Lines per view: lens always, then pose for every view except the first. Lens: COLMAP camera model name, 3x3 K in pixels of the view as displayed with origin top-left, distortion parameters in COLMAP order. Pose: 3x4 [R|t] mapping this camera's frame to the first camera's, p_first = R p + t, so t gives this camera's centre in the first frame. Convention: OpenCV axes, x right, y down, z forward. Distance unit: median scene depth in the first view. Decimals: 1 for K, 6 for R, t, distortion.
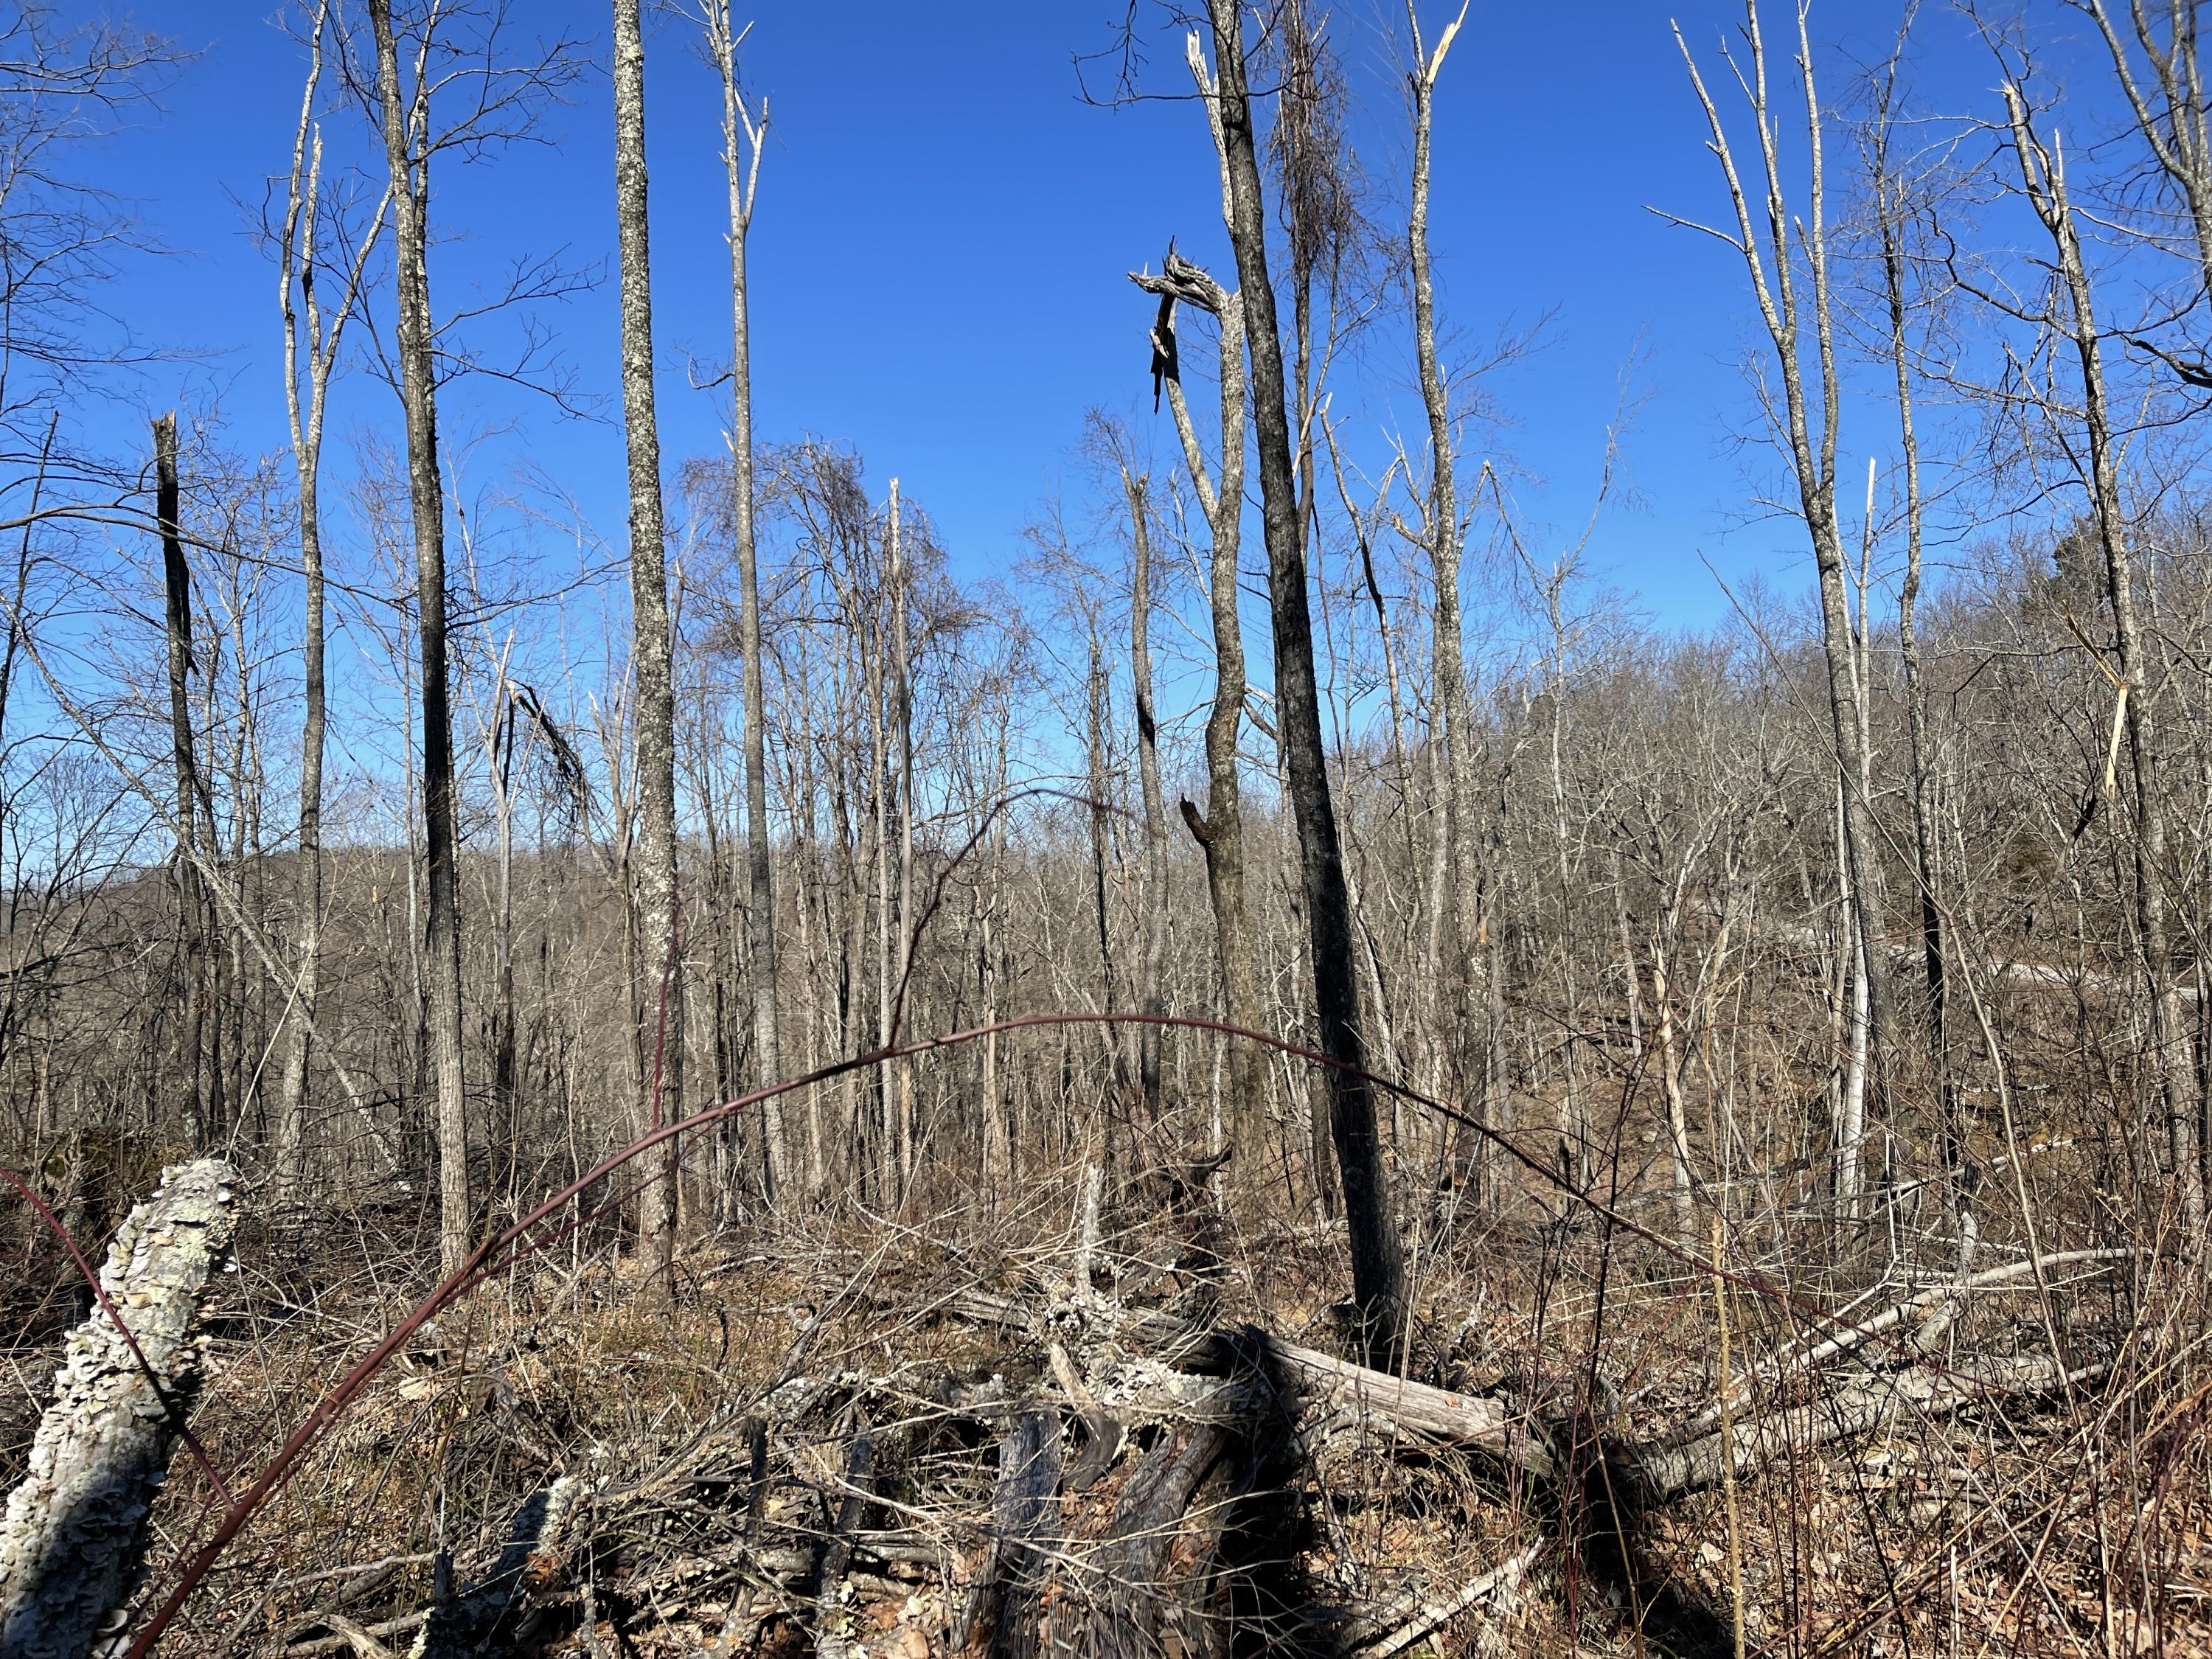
lens RADIAL K [[1678.5, 0, 1131.4], [0, 1678.5, 850.0], [0, 0, 1]] dist [0.063279, -0.106230]
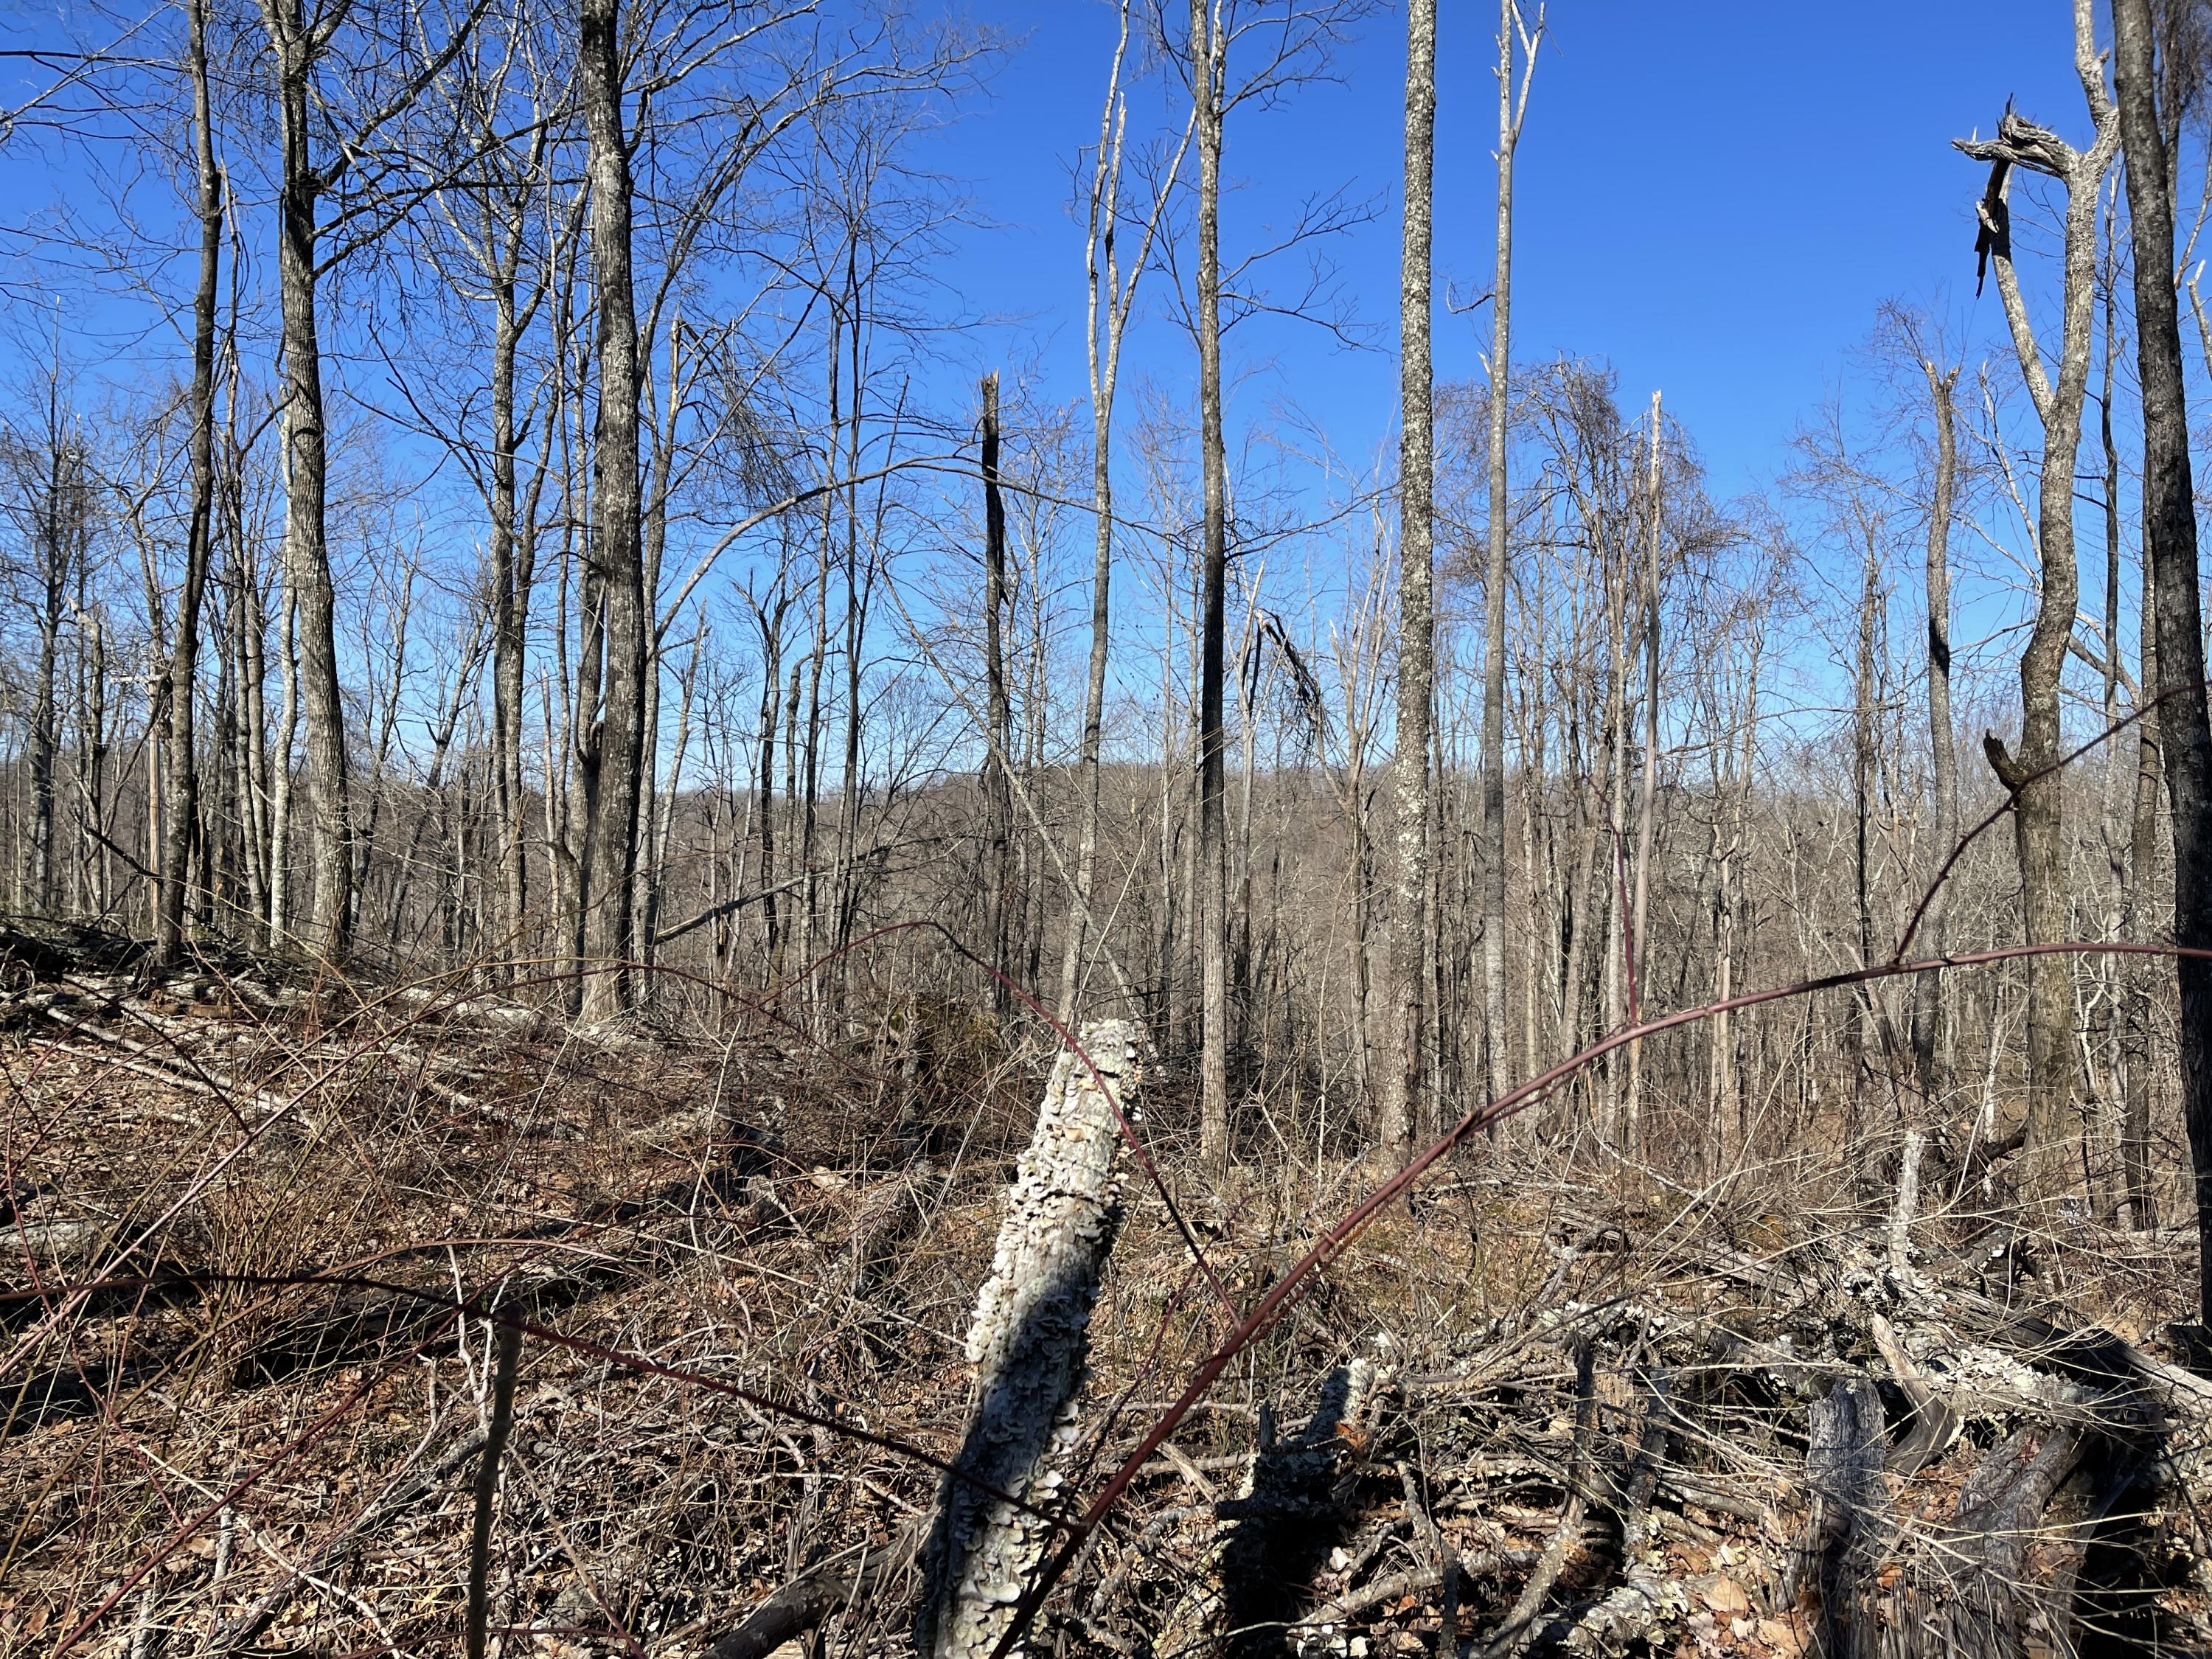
lens RADIAL K [[1683.9, 0, 1107.2], [0, 1683.9, 845.8], [0, 0, 1]] dist [0.045400, -0.080657]
pose [[0.908500, 0.053142, -0.414492, -0.017705], [-0.036985, 0.998214, 0.046915, 0.002852], [0.416245, -0.027293, 0.908843, -0.003288]]
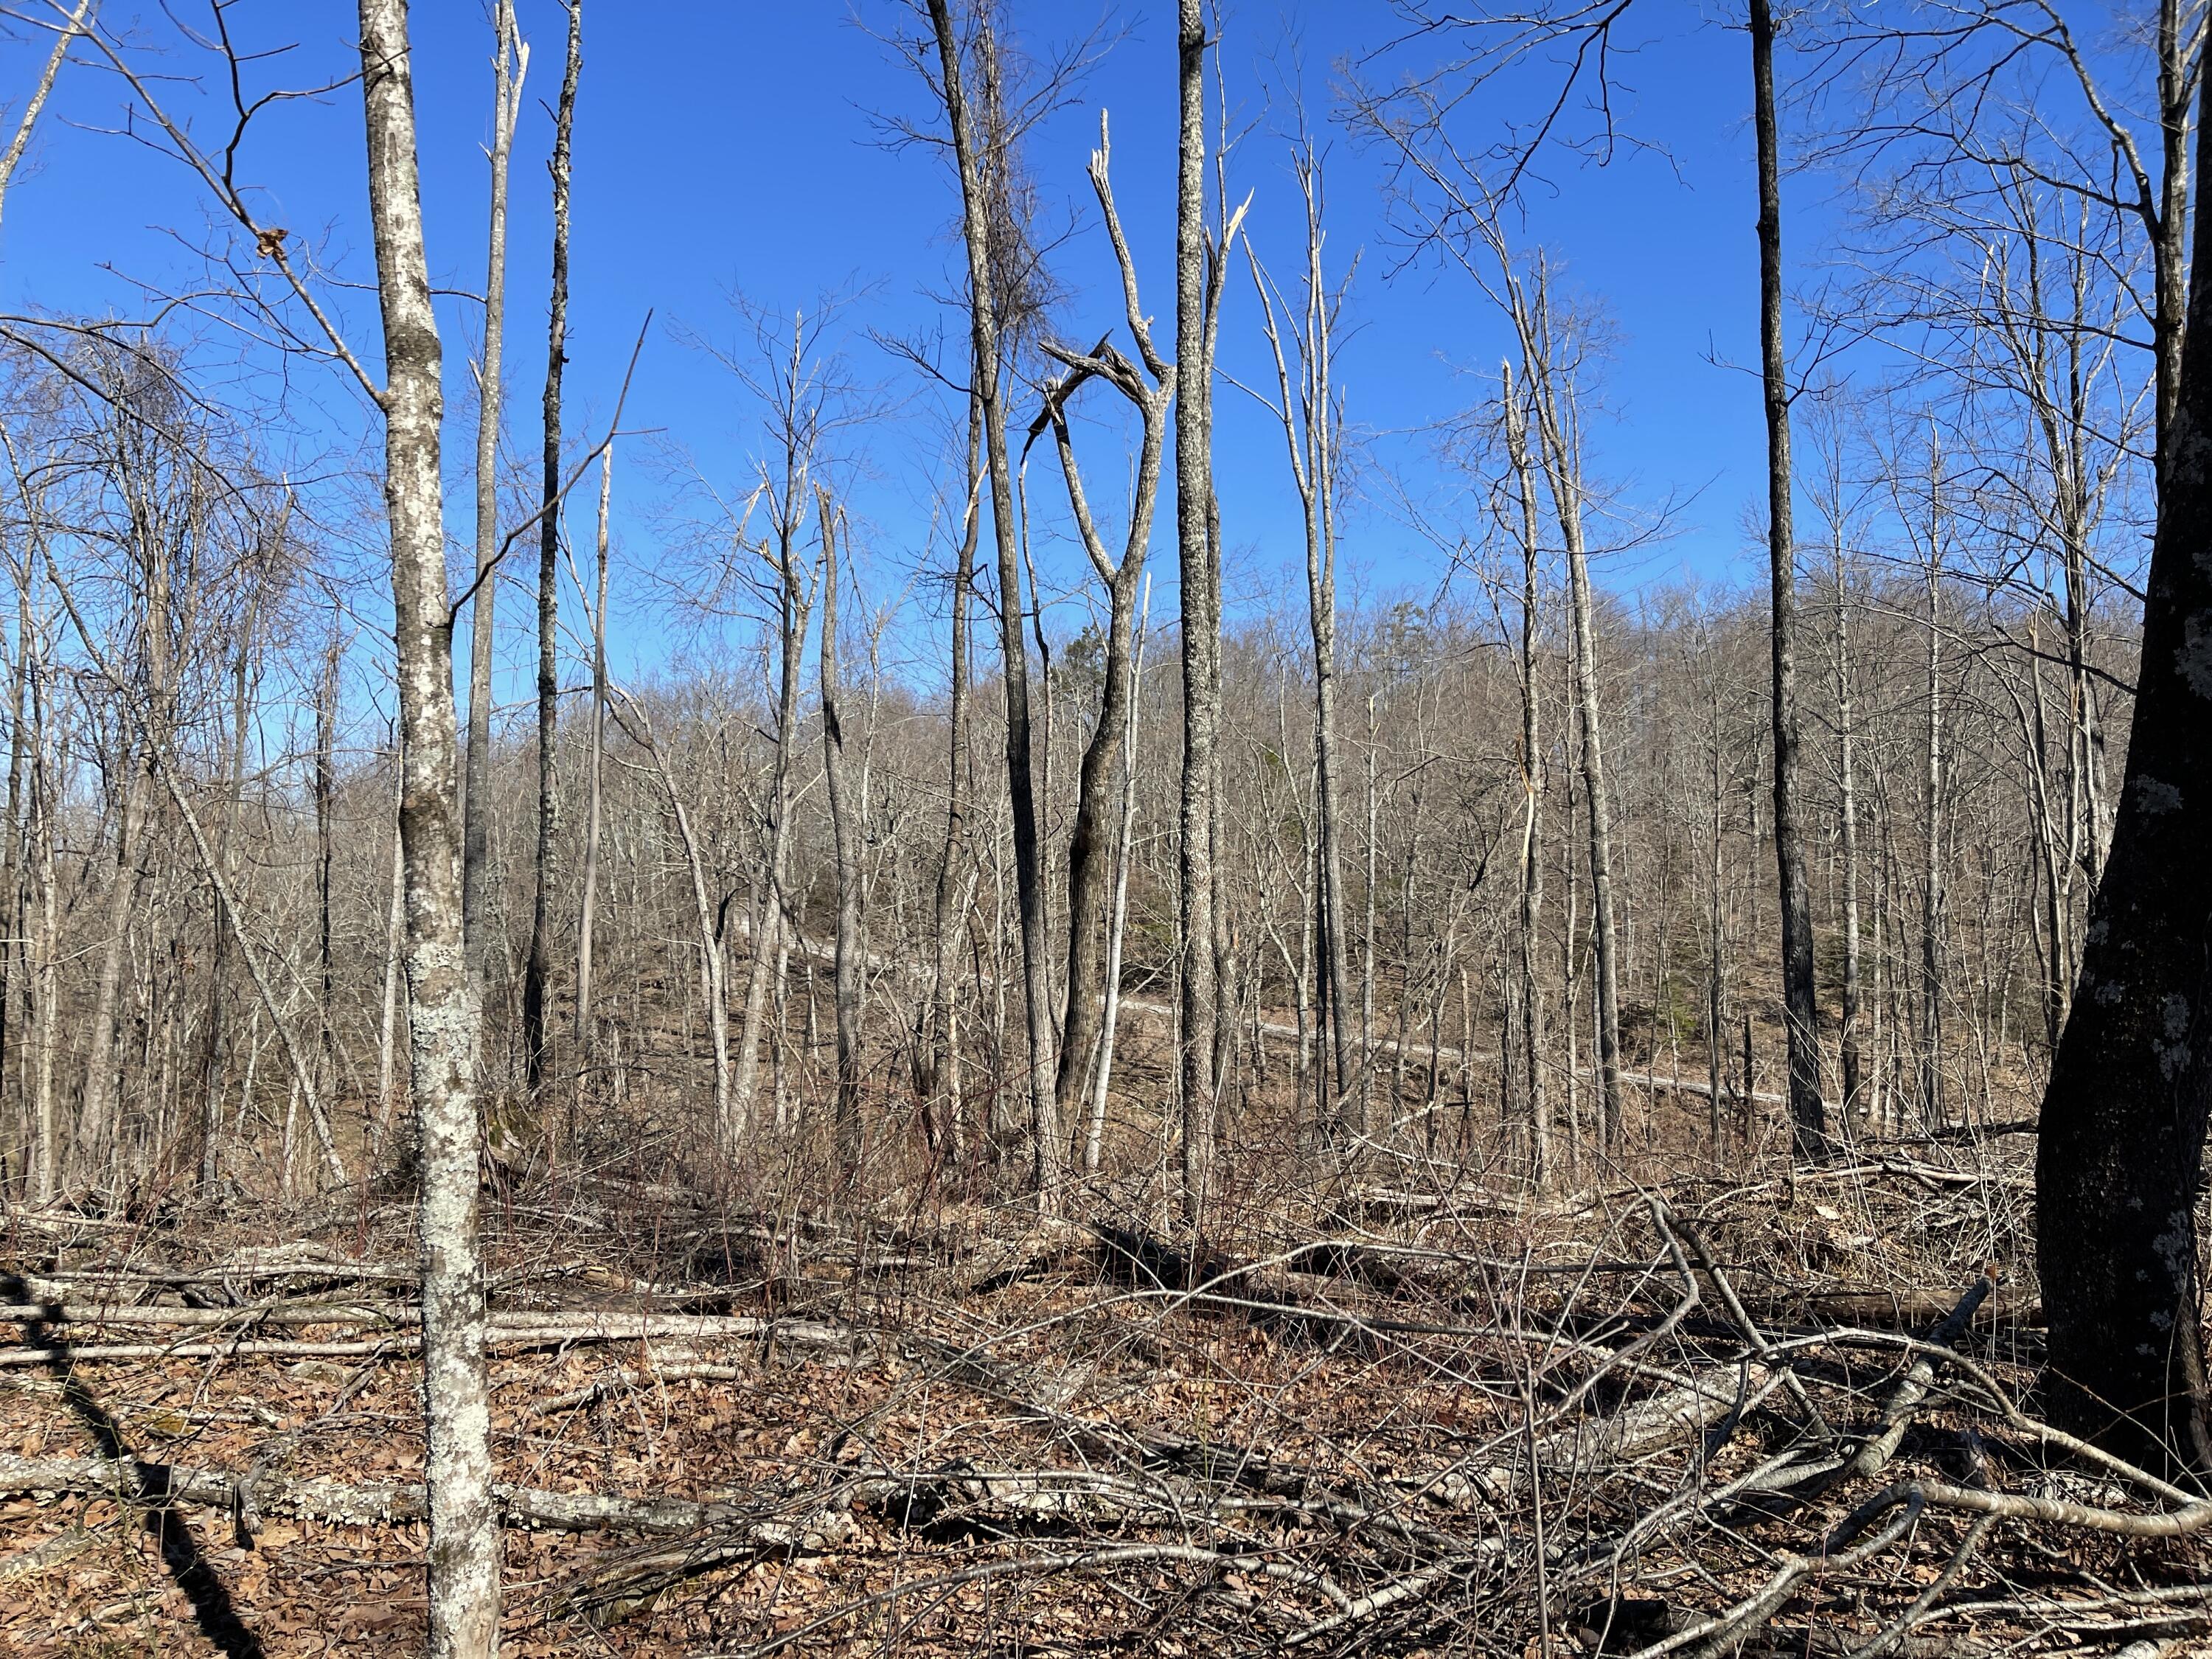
lens RADIAL K [[1665.8, 0, 1183.0], [0, 1665.8, 853.0], [0, 0, 1]] dist [0.060657, -0.094512]
pose [[0.781547, 0.074332, 0.619402, -0.605471], [-0.067057, 0.997133, -0.035051, 0.031388], [-0.620231, -0.014141, 0.784291, 0.059345]]
